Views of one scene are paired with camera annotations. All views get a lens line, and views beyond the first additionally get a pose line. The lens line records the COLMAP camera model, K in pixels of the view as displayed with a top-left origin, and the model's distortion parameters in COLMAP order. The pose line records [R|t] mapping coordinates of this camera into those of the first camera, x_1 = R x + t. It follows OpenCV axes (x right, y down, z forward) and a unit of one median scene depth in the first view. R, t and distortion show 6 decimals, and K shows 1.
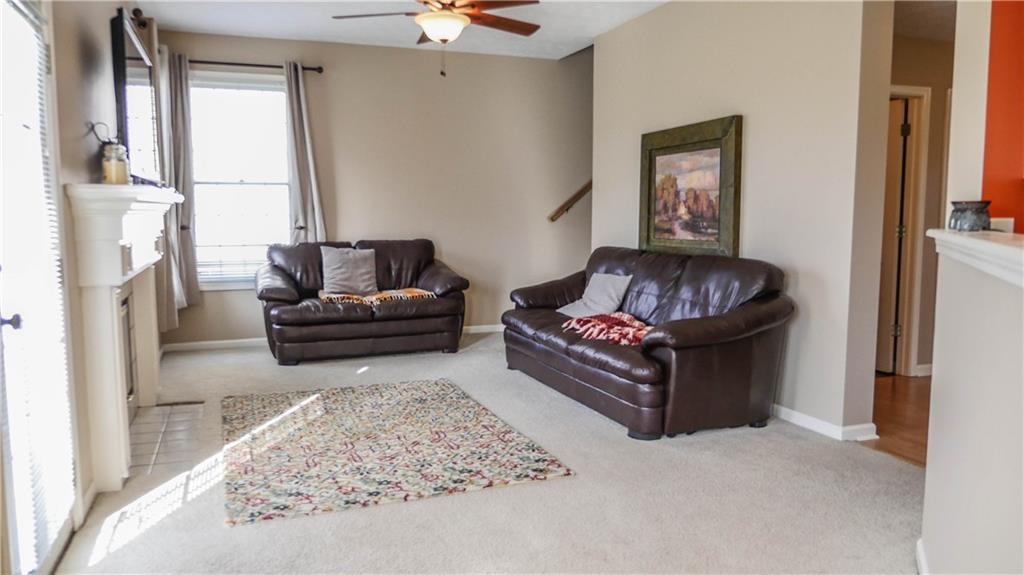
lens RADIAL K [[736.9, 0, 507.9], [0, 736.9, 283.0], [0, 0, 1]] dist [-0.027593, 0.000485]
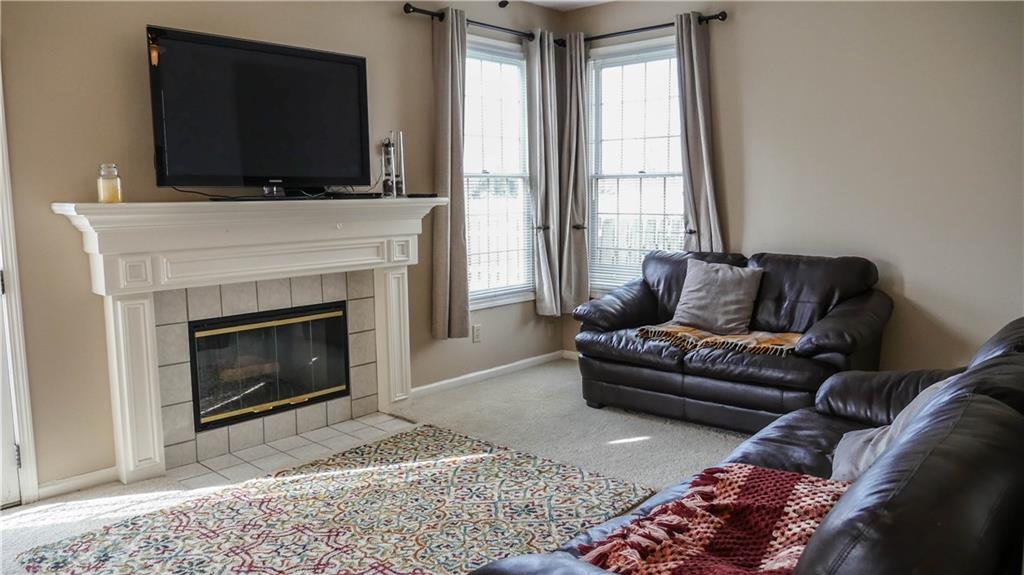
lens RADIAL K [[736.9, 0, 507.9], [0, 736.9, 283.0], [0, 0, 1]] dist [-0.027593, 0.000485]
pose [[0.453850, 0.103249, -0.885076, 0.379010], [-0.075778, 0.994138, 0.077114, -0.081042], [0.887850, 0.032072, 0.459014, 0.583361]]
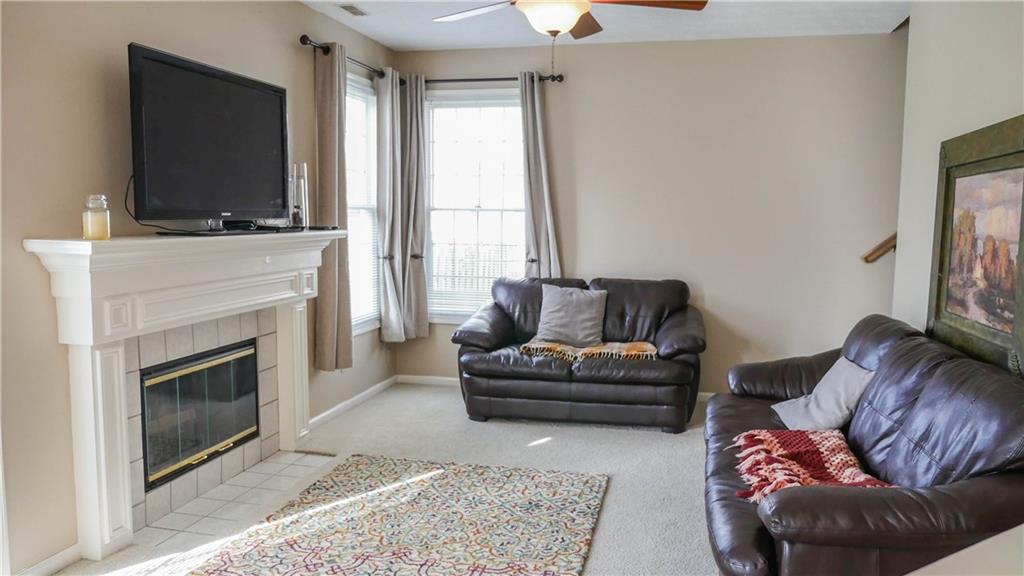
lens RADIAL K [[765.8, 0, 519.0], [0, 765.8, 290.6], [0, 0, 1]] dist [-0.031743, 0.002069]
pose [[0.832378, 0.064774, -0.550410, 0.253157], [-0.064002, 0.997737, 0.020626, -0.069263], [0.550500, 0.018059, 0.834640, 0.278898]]
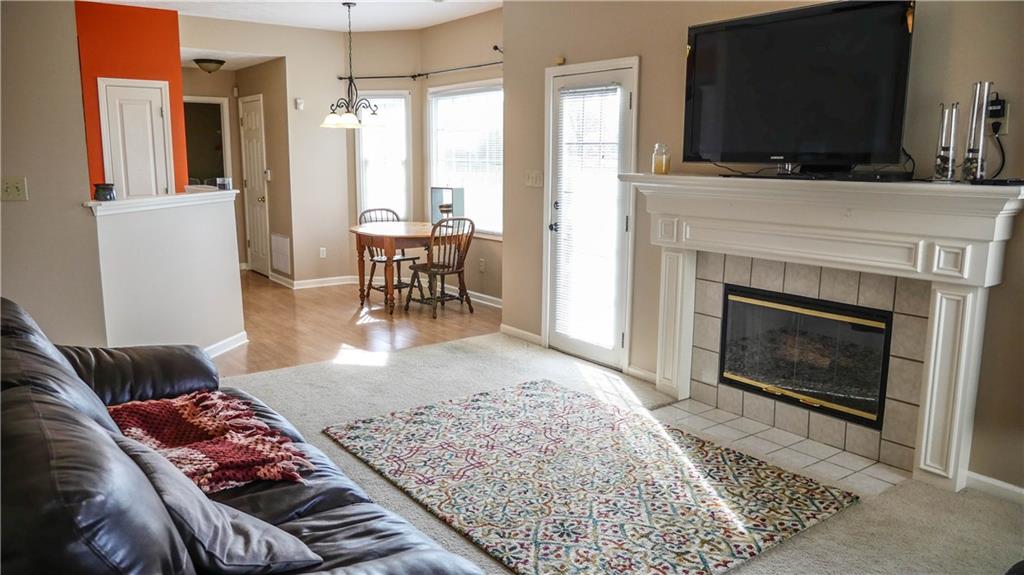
lens RADIAL K [[736.9, 0, 507.9], [0, 736.9, 283.0], [0, 0, 1]] dist [-0.027593, 0.000485]
pose [[-0.963204, 0.036982, -0.266216, 0.066771], [-0.033580, 0.966169, 0.255713, -0.158606], [0.266667, 0.255243, -0.929376, 1.282570]]
